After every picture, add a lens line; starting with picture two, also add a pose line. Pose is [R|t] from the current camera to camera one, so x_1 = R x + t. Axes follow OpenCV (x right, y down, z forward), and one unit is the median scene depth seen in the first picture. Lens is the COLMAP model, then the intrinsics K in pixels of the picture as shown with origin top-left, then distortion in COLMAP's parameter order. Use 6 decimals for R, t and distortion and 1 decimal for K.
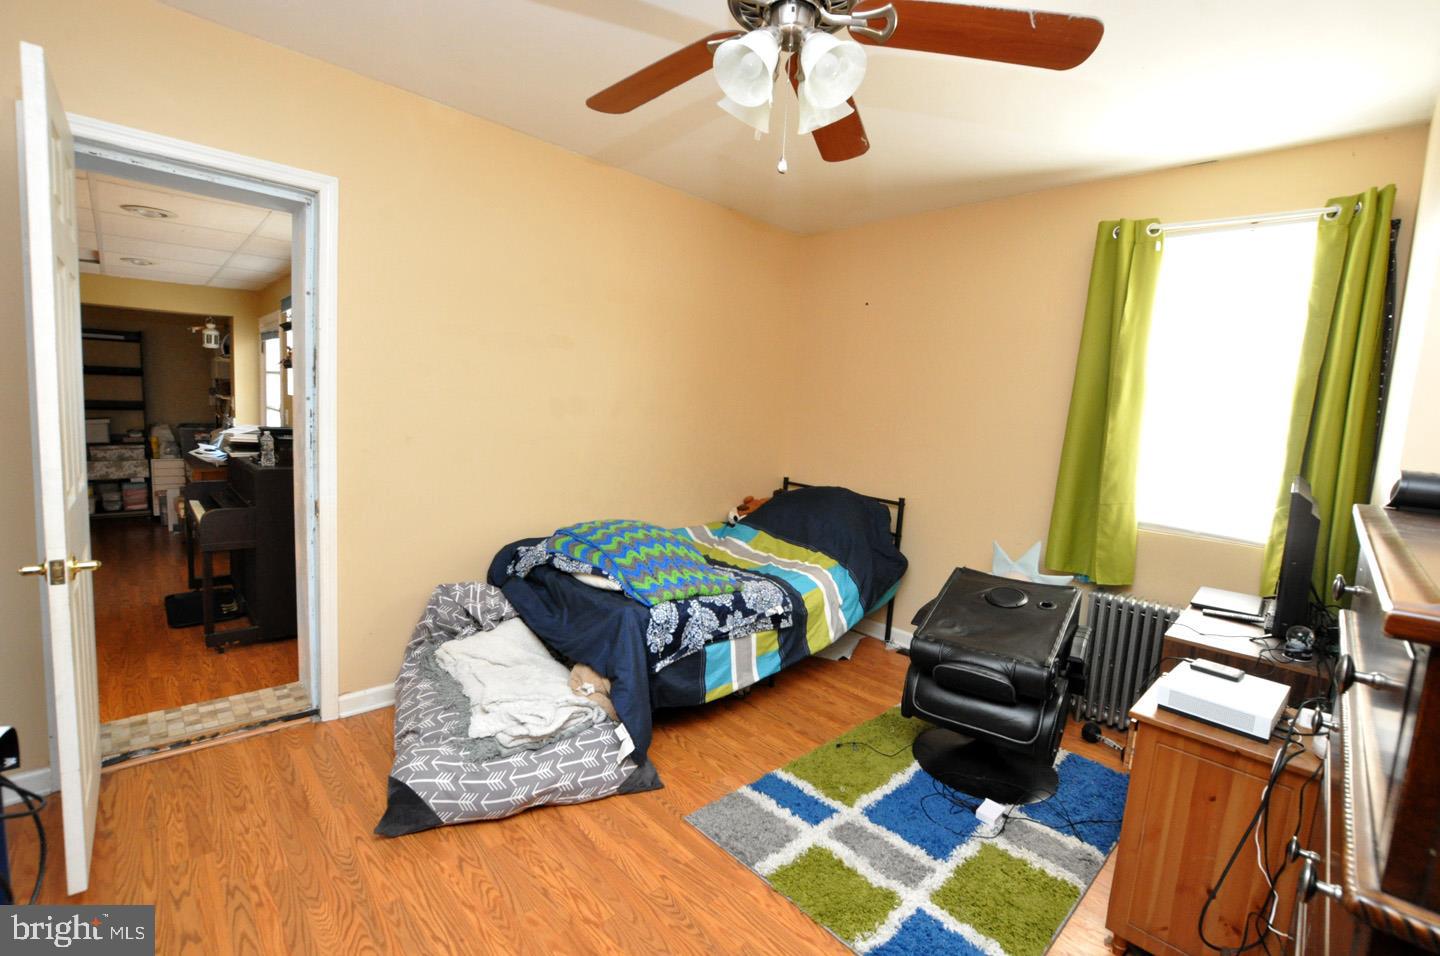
lens RADIAL K [[631.5, 0, 723.0], [0, 631.5, 473.5], [0, 0, 1]] dist [-0.033082, 0.002830]
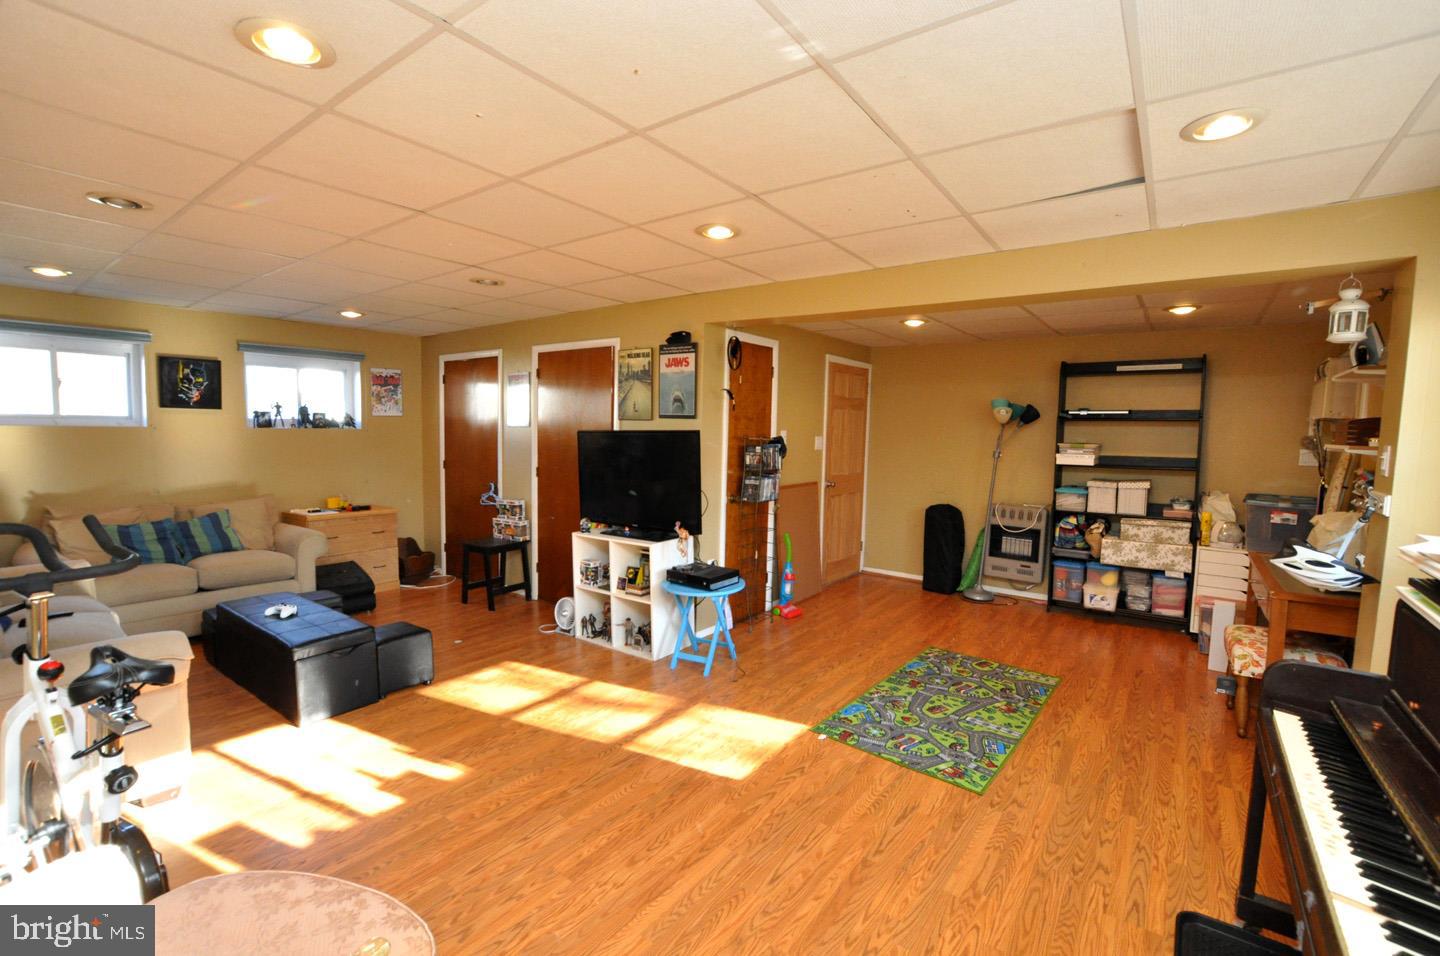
lens RADIAL K [[631.5, 0, 724.5], [0, 631.5, 480.4], [0, 0, 1]] dist [-0.033082, 0.002830]
pose [[0.164494, 0.034505, -0.985774, -0.369445], [-0.121936, 0.992434, 0.014391, -0.041344], [0.978812, 0.117834, 0.167457, 0.393188]]
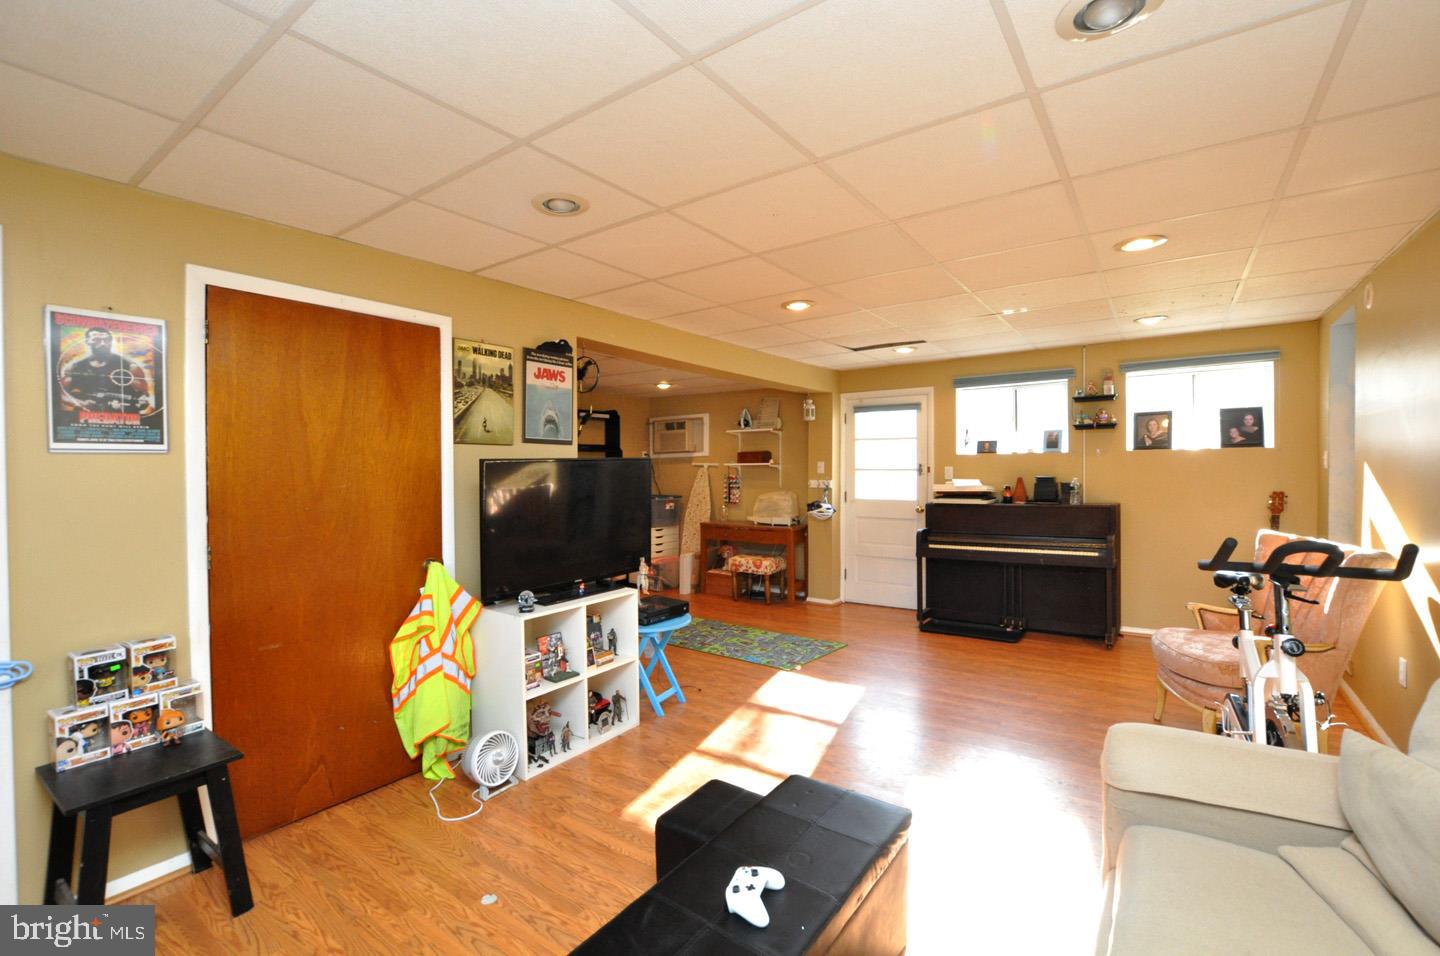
lens RADIAL K [[631.5, 0, 724.0], [0, 631.5, 476.8], [0, 0, 1]] dist [-0.033082, 0.002830]
pose [[0.983170, -0.059086, 0.172876, -0.962782], [0.076061, 0.992732, -0.093267, -0.002997], [-0.166108, 0.104846, 0.980518, -0.080507]]
